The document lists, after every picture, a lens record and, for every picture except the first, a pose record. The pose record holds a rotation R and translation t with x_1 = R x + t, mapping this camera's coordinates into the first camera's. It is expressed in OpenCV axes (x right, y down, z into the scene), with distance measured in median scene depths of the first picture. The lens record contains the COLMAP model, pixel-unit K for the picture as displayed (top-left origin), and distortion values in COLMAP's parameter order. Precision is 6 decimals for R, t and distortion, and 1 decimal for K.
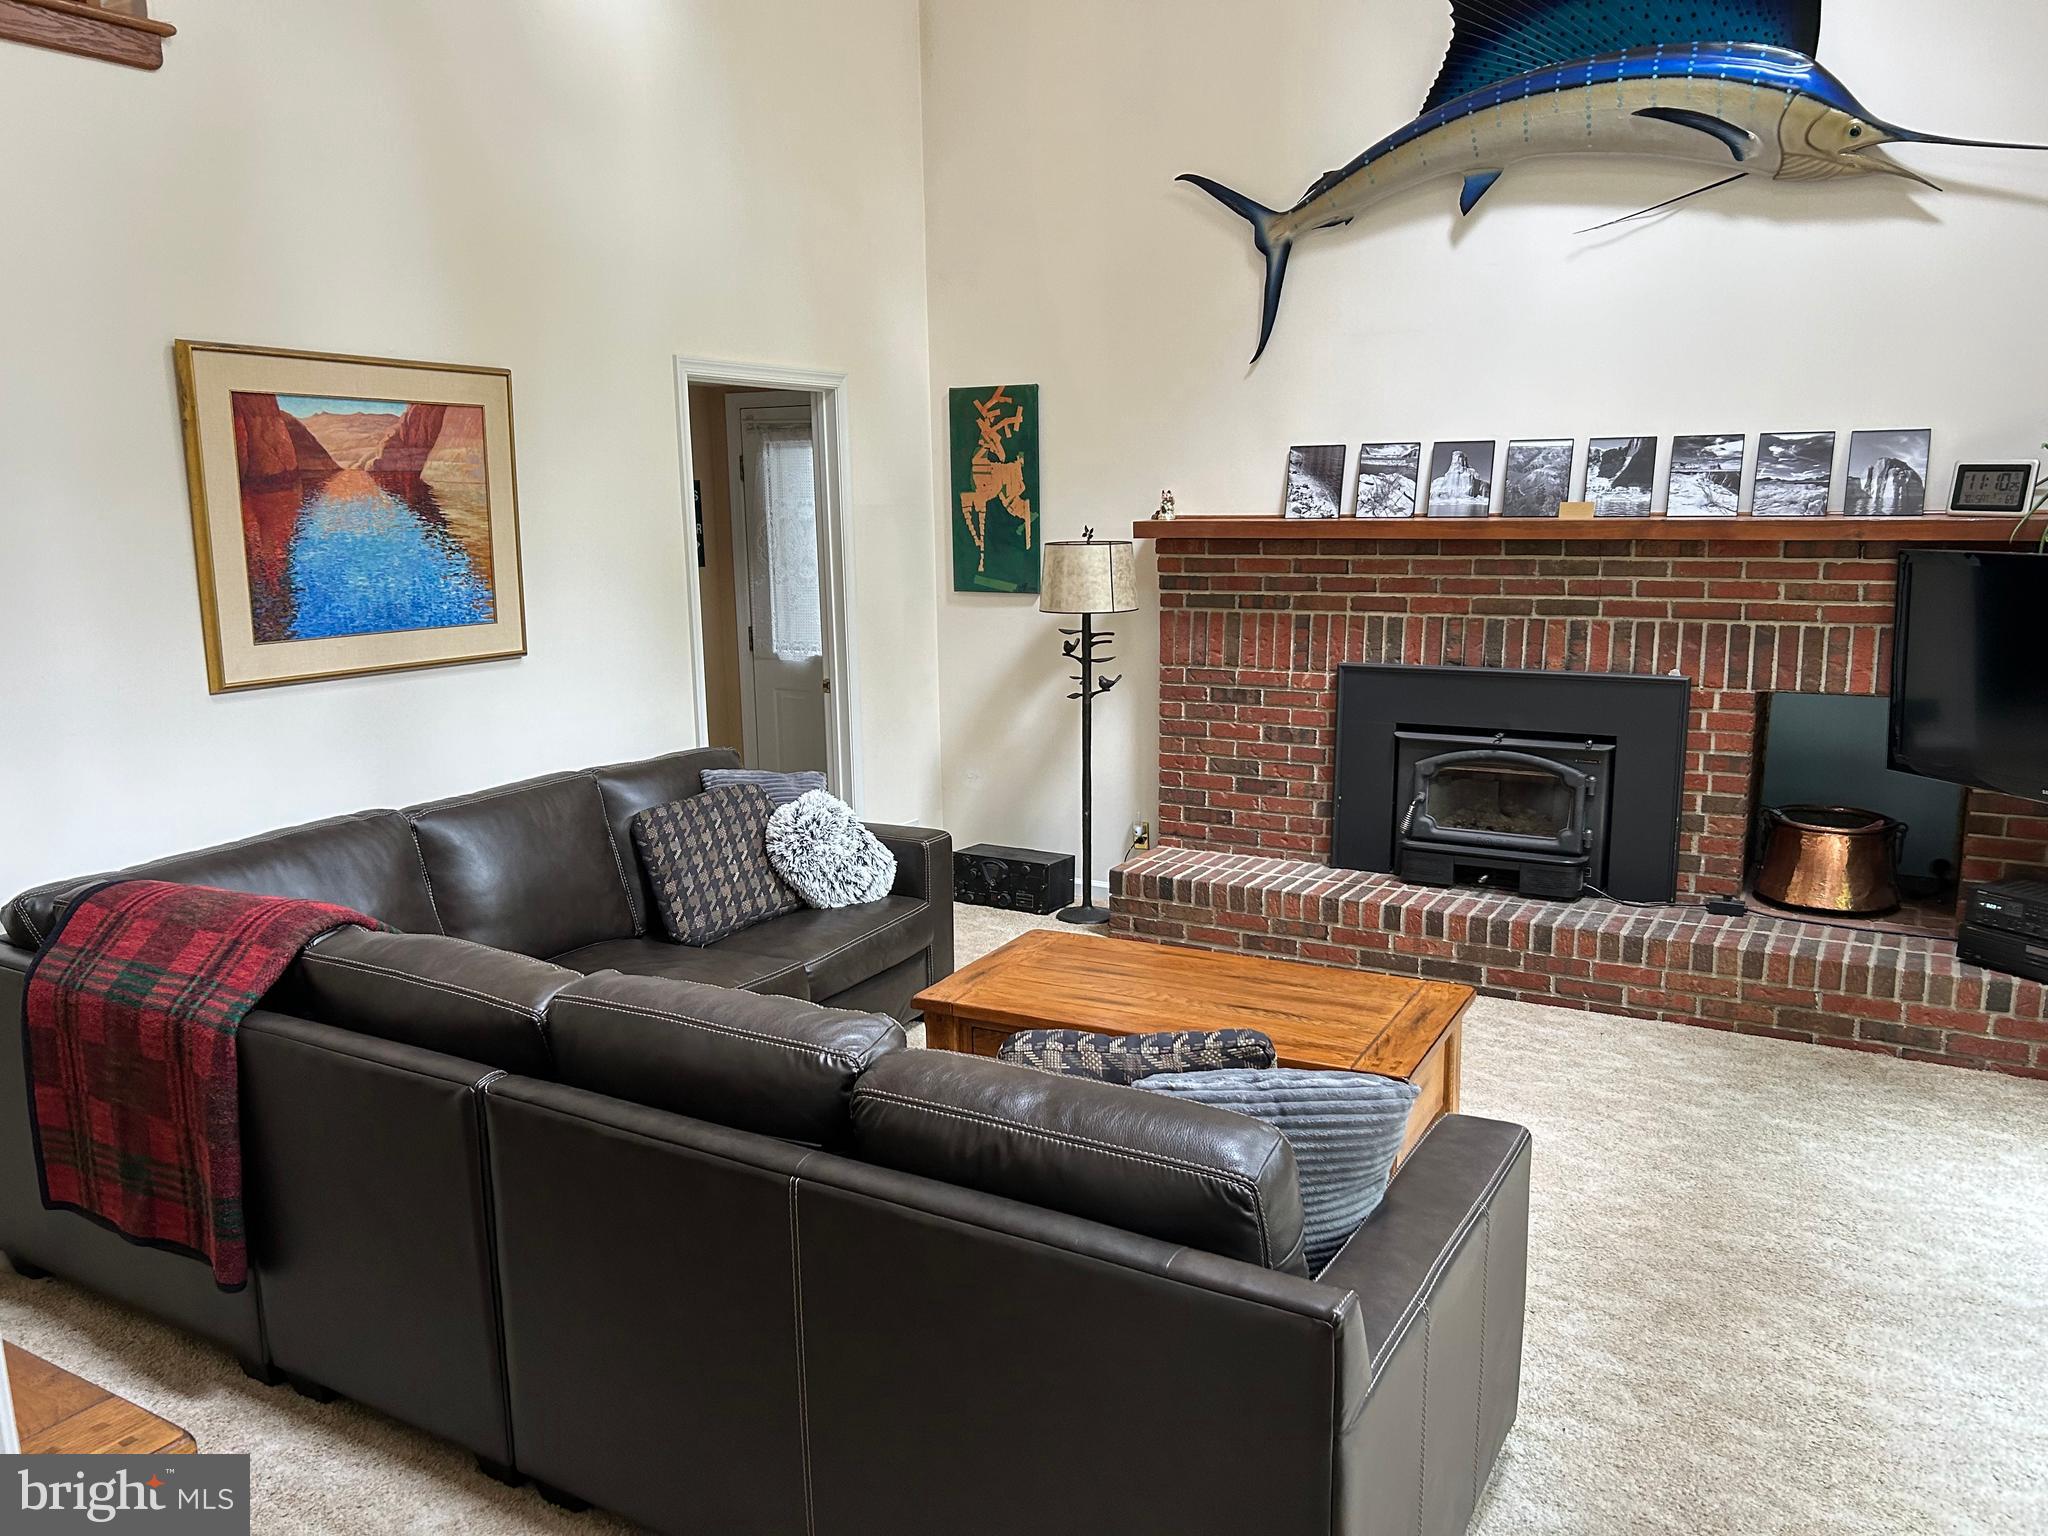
lens RADIAL K [[1550.2, 0, 1009.3], [0, 1550.2, 788.2], [0, 0, 1]] dist [0.044864, -0.058181]
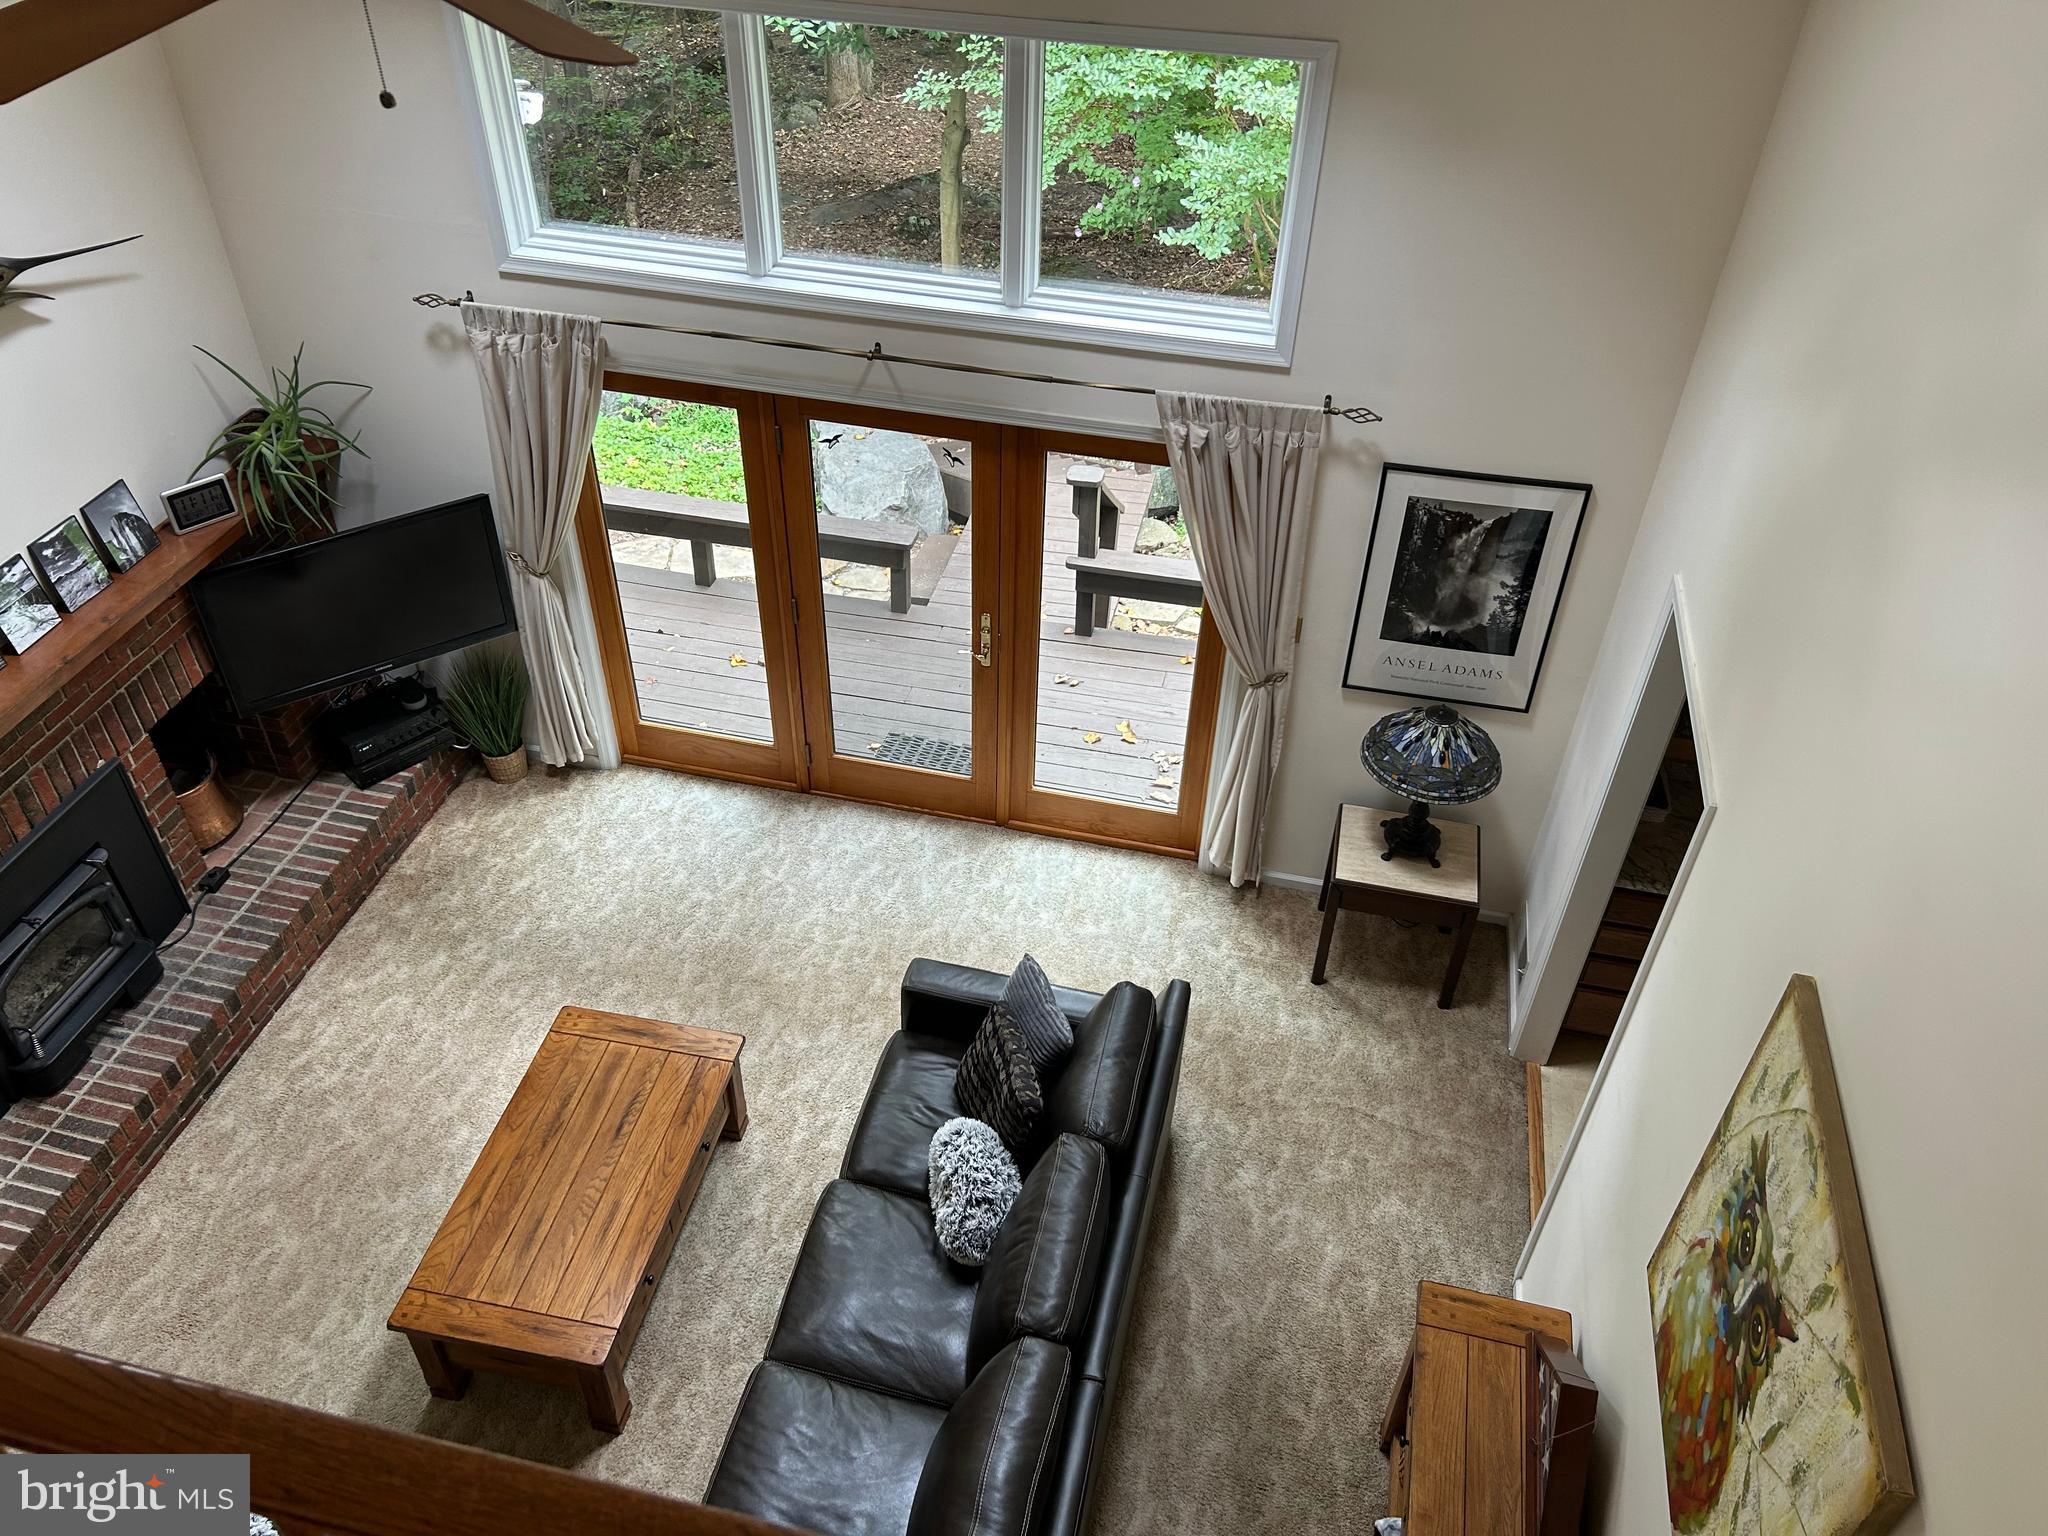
lens RADIAL K [[1550.2, 0, 1005.5], [0, 1550.2, 762.3], [0, 0, 1]] dist [0.044864, -0.058181]
pose [[-0.291364, -0.603649, 0.742102, -0.589243], [0.175099, 0.729000, 0.661739, -0.722085], [-0.940451, 0.322748, -0.106706, 0.564055]]
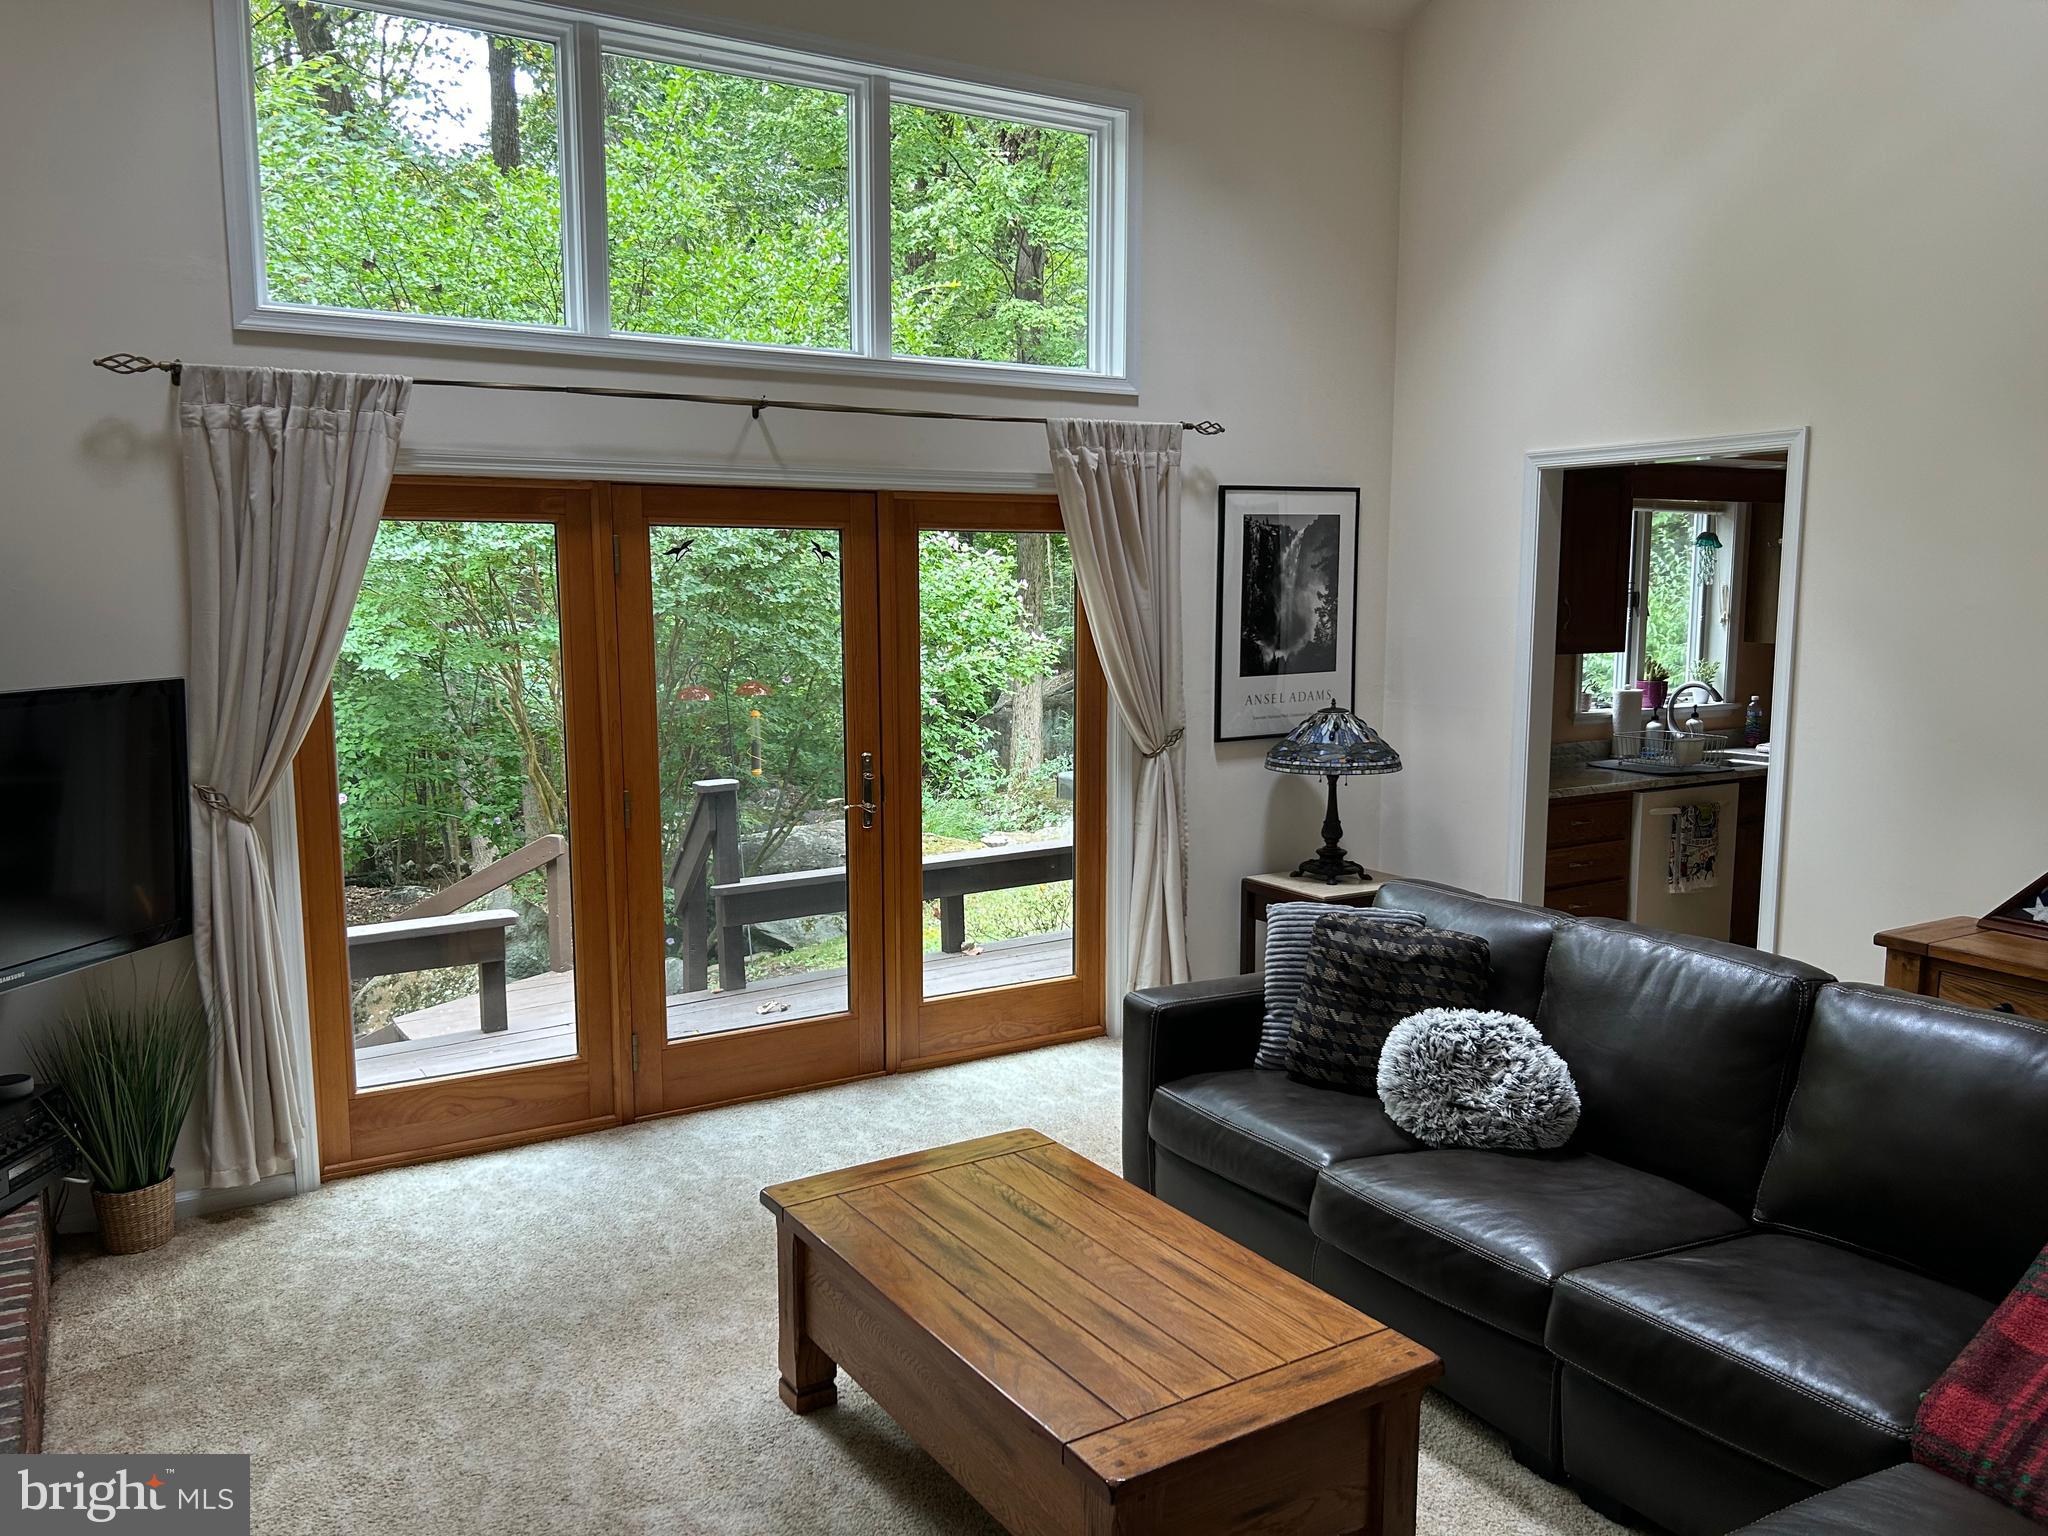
lens RADIAL K [[1550.2, 0, 1010.2], [0, 1550.2, 782.2], [0, 0, 1]] dist [0.044864, -0.058181]
pose [[-0.872724, -0.044097, 0.486218, -0.170943], [0.111343, 0.951689, 0.286165, -0.243731], [-0.475348, 0.303880, -0.825652, 1.251568]]
